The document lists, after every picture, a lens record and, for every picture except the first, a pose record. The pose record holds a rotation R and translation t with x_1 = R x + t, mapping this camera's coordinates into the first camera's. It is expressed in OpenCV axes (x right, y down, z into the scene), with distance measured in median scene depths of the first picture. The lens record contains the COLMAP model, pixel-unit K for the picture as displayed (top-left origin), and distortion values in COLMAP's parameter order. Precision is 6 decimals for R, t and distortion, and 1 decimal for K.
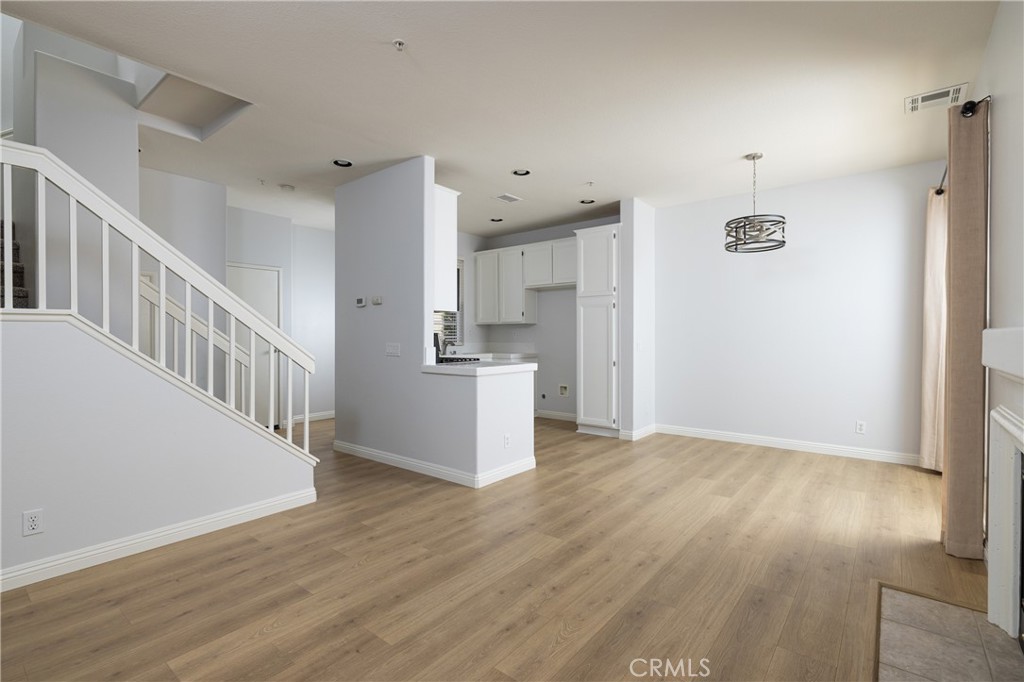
lens RADIAL K [[479.8, 0, 512.0], [0, 479.8, 341.0], [0, 0, 1]] dist [-0.002619, -0.000252]
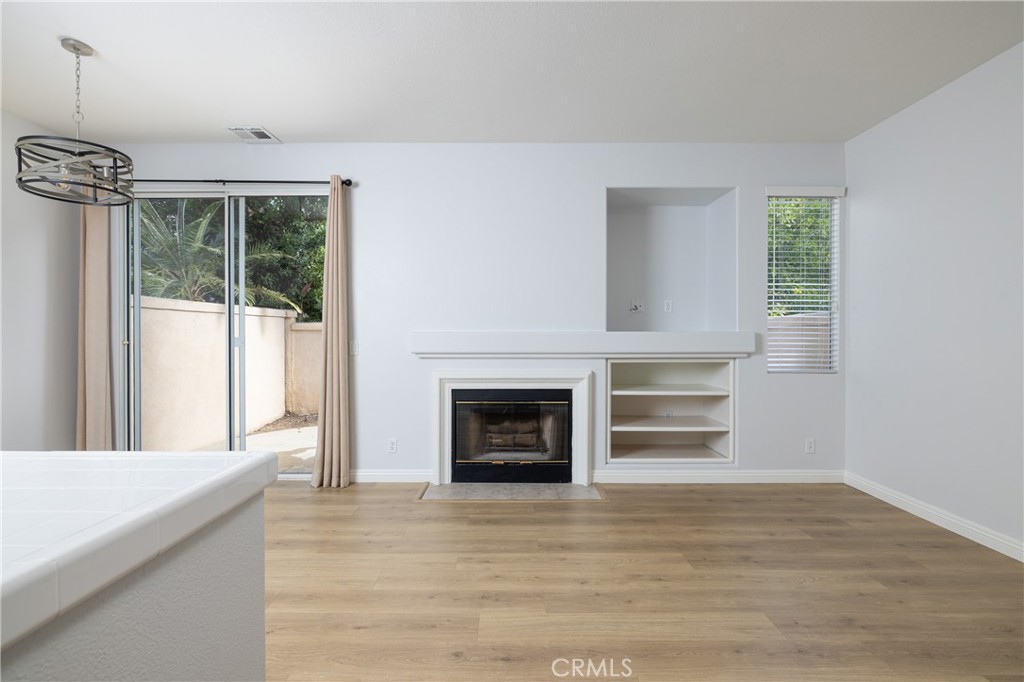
lens RADIAL K [[487.1, 0, 512.0], [0, 487.1, 341.0], [0, 0, 1]] dist [-0.000081, -0.000216]
pose [[-0.626893, -0.007746, 0.779067, -0.565978], [0.008775, 0.999817, 0.017001, -0.017957], [-0.779056, 0.017494, -0.626710, 1.597835]]
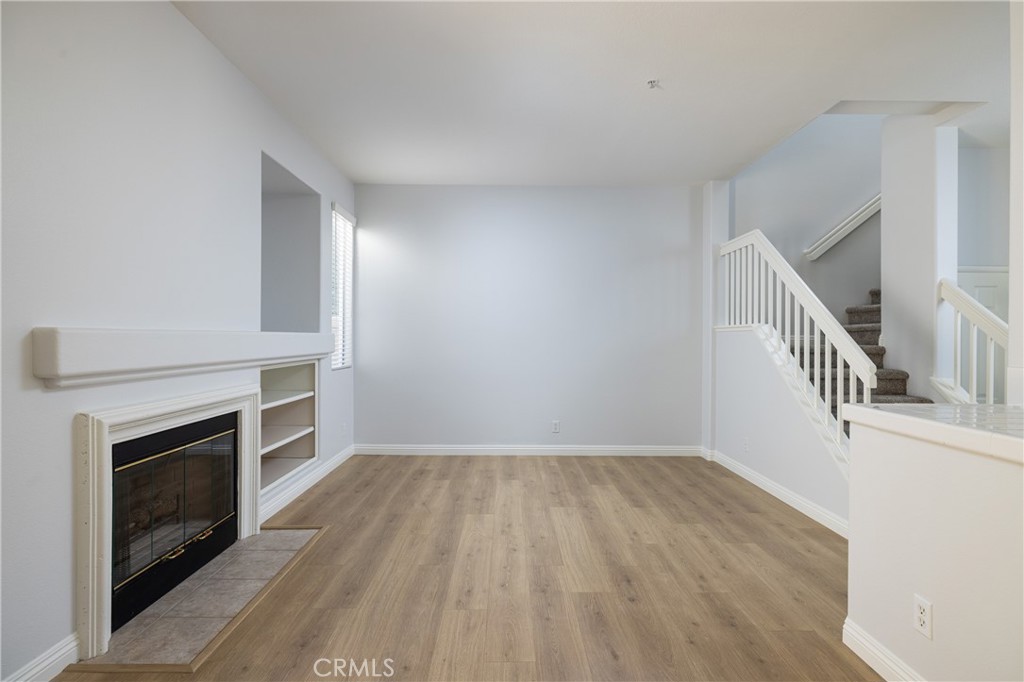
lens RADIAL K [[512.7, 0, 512.0], [0, 512.7, 341.0], [0, 0, 1]] dist [-0.005171, 0.000170]
pose [[-0.775872, -0.000190, -0.630890, 0.815163], [-0.012605, 0.999805, 0.015201, -0.022337], [0.630764, 0.019746, -0.775723, 1.792588]]
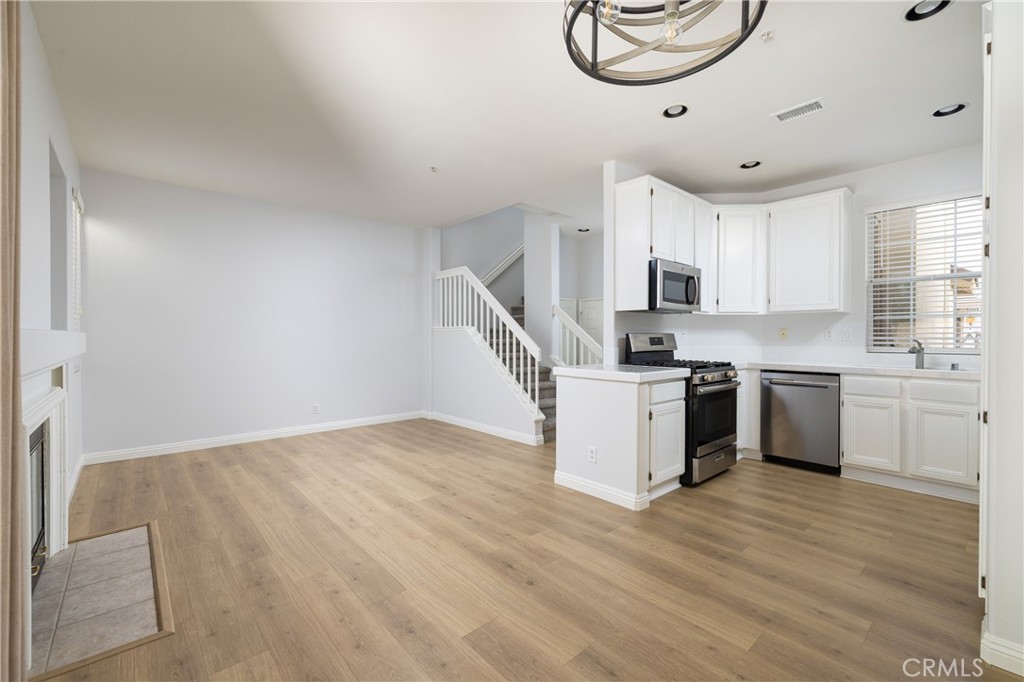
lens RADIAL K [[429.6, 0, 512.0], [0, 429.6, 341.0], [0, 0, 1]] dist [0.001292, -0.000105]
pose [[-0.167365, 0.011407, -0.985829, 1.298713], [-0.011515, 0.999842, 0.013524, -0.019907], [0.985828, 0.013615, -0.167207, 1.595585]]
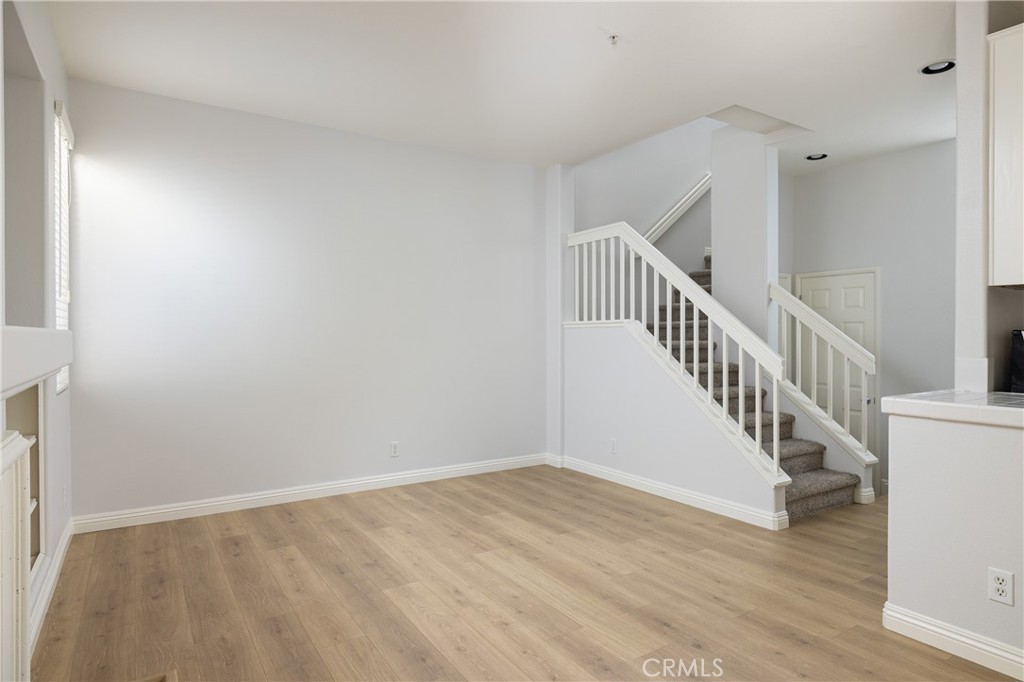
lens RADIAL K [[577.3, 0, 512.0], [0, 577.3, 341.0], [0, 0, 1]] dist [0.002327, -0.001680]
pose [[-0.316673, 0.009571, -0.948487, 0.985013], [-0.009361, 0.999869, 0.013214, -0.016764], [0.948489, 0.013063, -0.316542, 1.216088]]
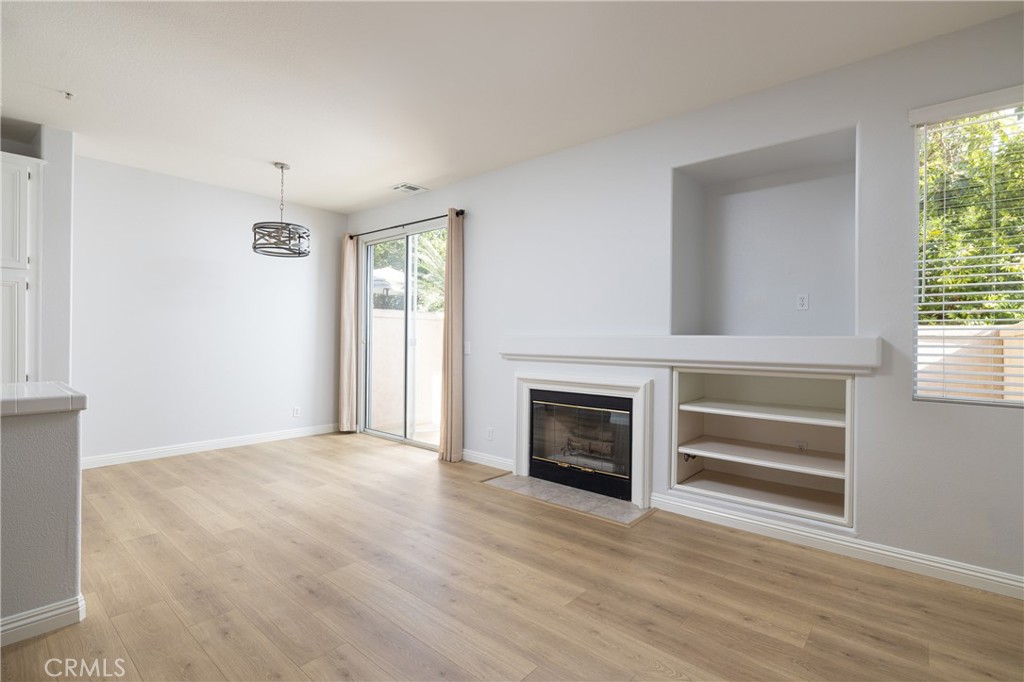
lens RADIAL K [[479.8, 0, 512.0], [0, 479.8, 341.0], [0, 0, 1]] dist [-0.002619, -0.000252]
pose [[0.037484, -0.003757, 0.999290, -0.885389], [0.001246, 0.999992, 0.003713, -0.008413], [-0.999296, 0.001106, 0.037489, 0.752144]]
